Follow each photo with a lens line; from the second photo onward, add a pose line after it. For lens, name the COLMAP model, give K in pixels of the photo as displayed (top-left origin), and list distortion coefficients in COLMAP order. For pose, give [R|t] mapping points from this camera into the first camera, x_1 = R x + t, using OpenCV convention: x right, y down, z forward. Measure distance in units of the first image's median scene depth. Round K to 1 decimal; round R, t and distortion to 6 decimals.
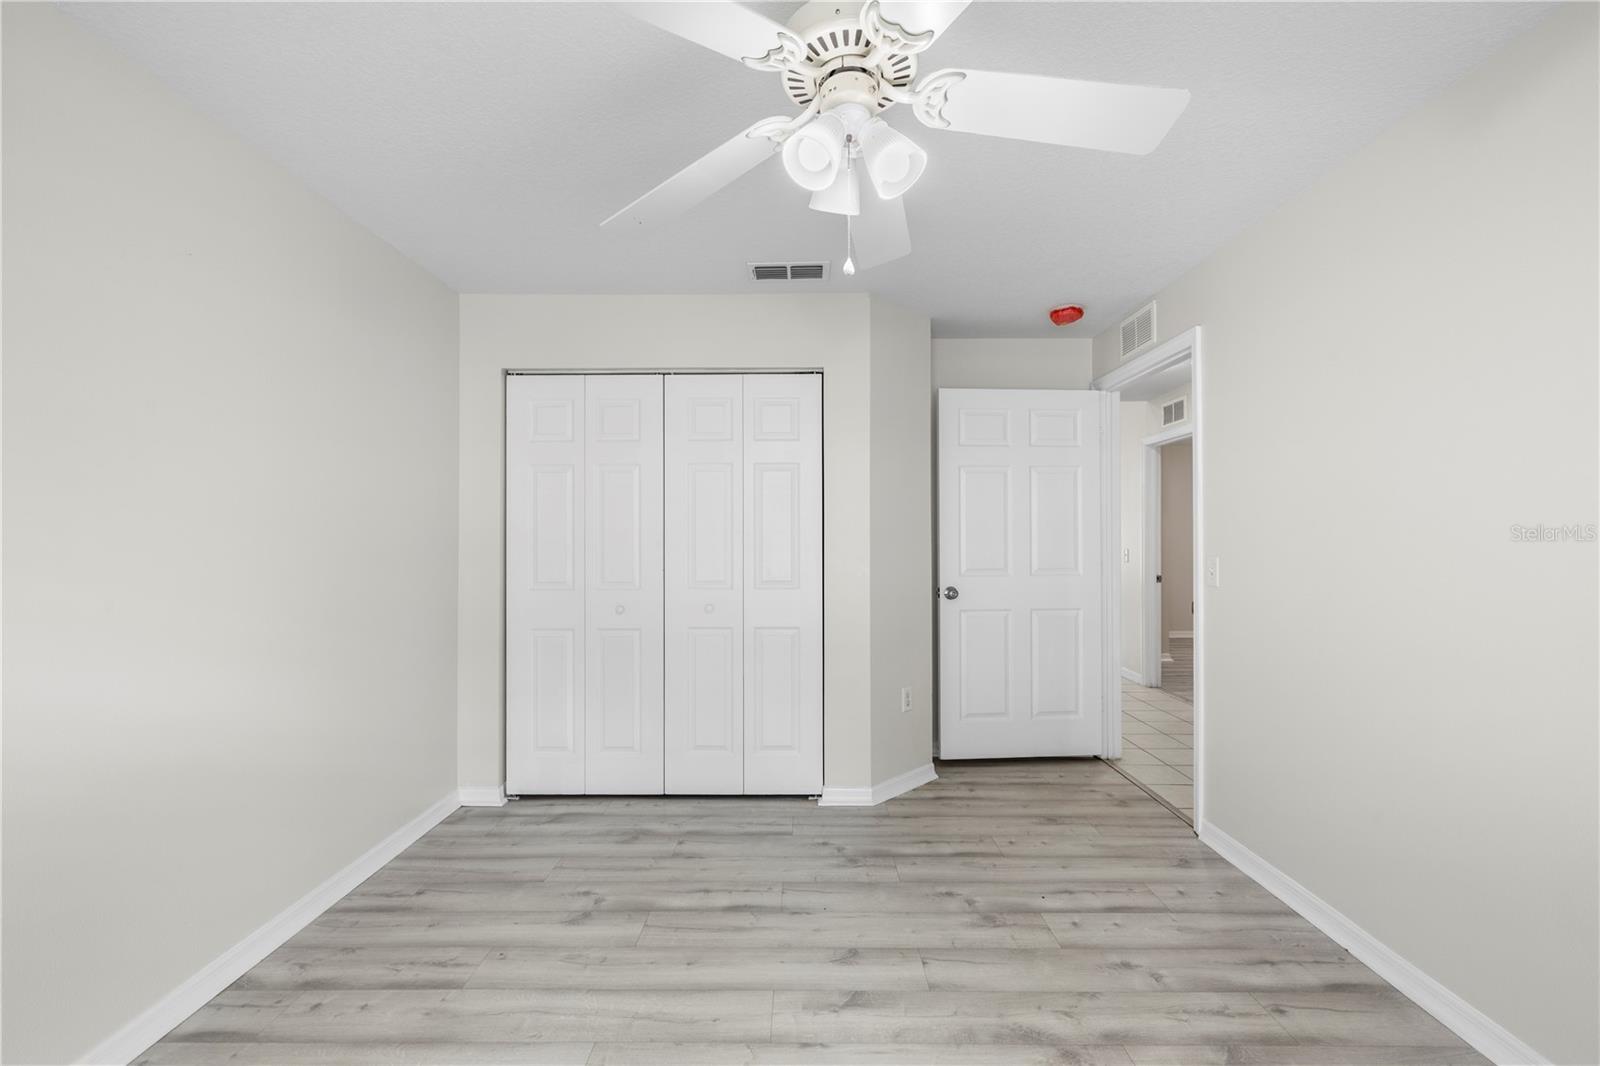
lens RADIAL K [[673.8, 0, 798.4], [0, 673.8, 533.0], [0, 0, 1]] dist [0.001334, 0.000246]
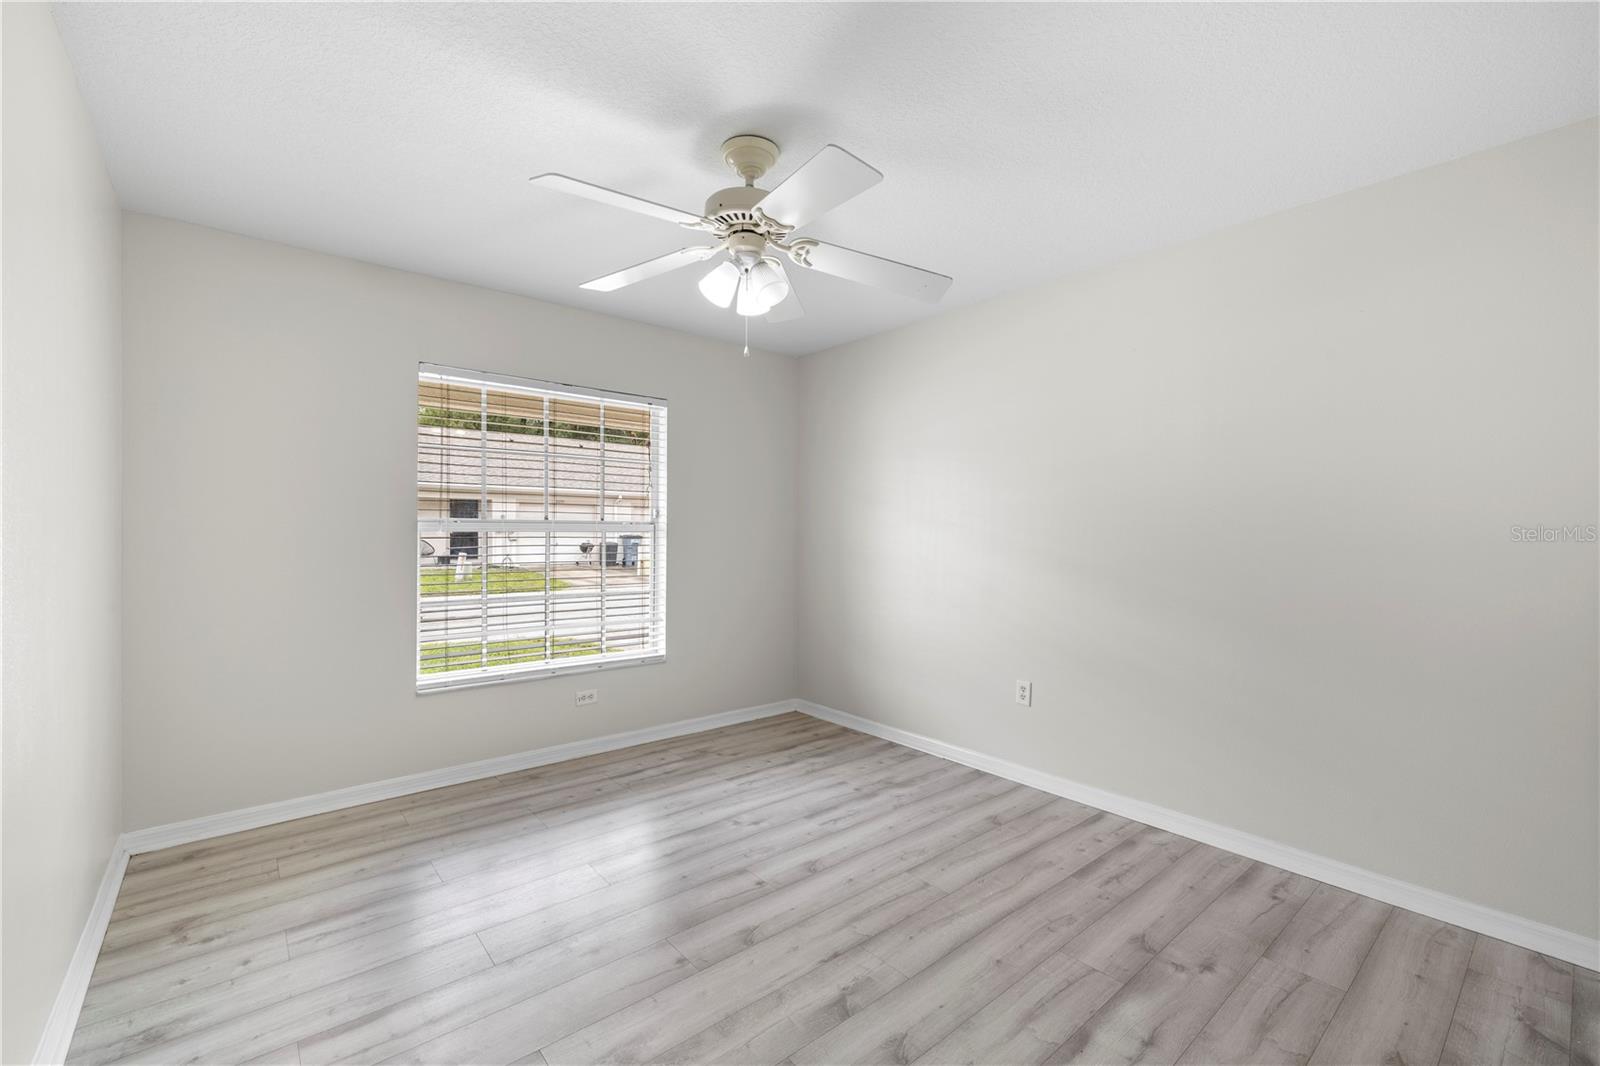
lens RADIAL K [[673.8, 0, 798.4], [0, 673.8, 533.0], [0, 0, 1]] dist [0.001334, 0.000246]
pose [[-0.755731, -0.000116, -0.654882, 0.677010], [-0.000594, 1.000000, 0.000508, 0.021301], [0.654881, 0.000773, -0.755731, 1.510581]]
